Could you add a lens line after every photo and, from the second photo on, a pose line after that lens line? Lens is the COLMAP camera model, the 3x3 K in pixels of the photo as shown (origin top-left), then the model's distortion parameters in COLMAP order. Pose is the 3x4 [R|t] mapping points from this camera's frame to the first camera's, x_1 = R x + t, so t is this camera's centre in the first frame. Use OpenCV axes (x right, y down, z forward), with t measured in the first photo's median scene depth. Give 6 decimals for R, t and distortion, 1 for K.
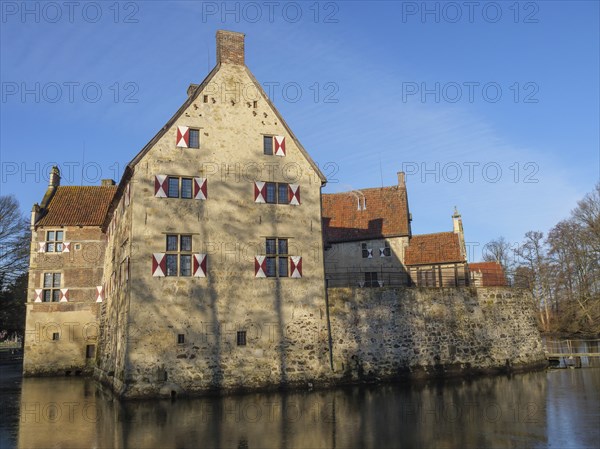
lens RADIAL K [[514.2, 0, 294.9], [0, 514.2, 231.6], [0, 0, 1]] dist [-0.034308, -0.002229]
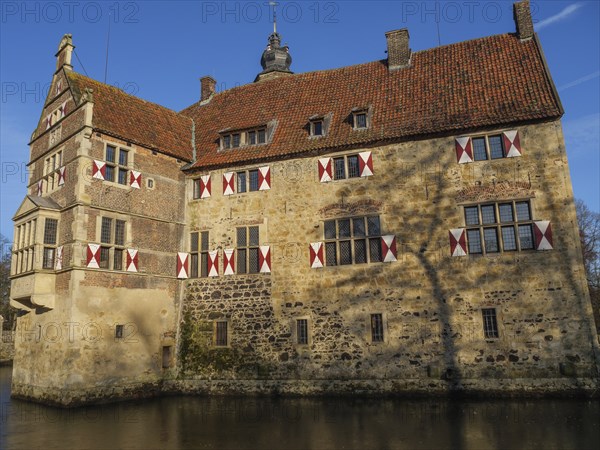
lens RADIAL K [[500.2, 0, 306.0], [0, 500.2, 220.3], [0, 0, 1]] dist [-0.028742, 0.004124]
pose [[0.687044, 0.171601, 0.706062, -1.021116], [-0.128335, 0.985094, -0.114539, 0.168740], [-0.715193, -0.011919, 0.698825, 0.654902]]
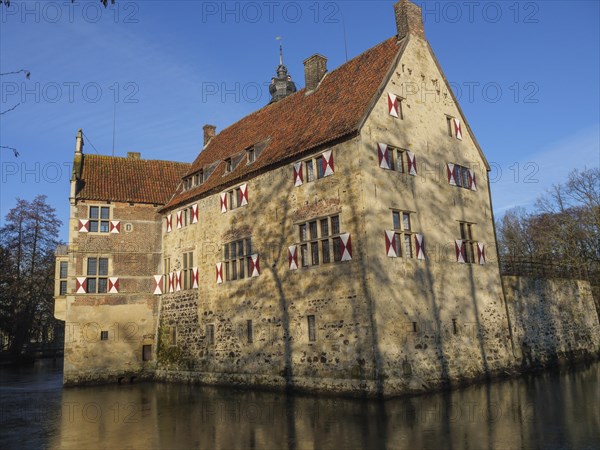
lens RADIAL K [[500.2, 0, 299.8], [0, 500.2, 223.7], [0, 0, 1]] dist [-0.028742, 0.004124]
pose [[0.948761, 0.051974, 0.311689, -0.596393], [-0.042313, 0.998393, -0.037685, 0.061636], [-0.313147, 0.022565, 0.949436, 0.201949]]
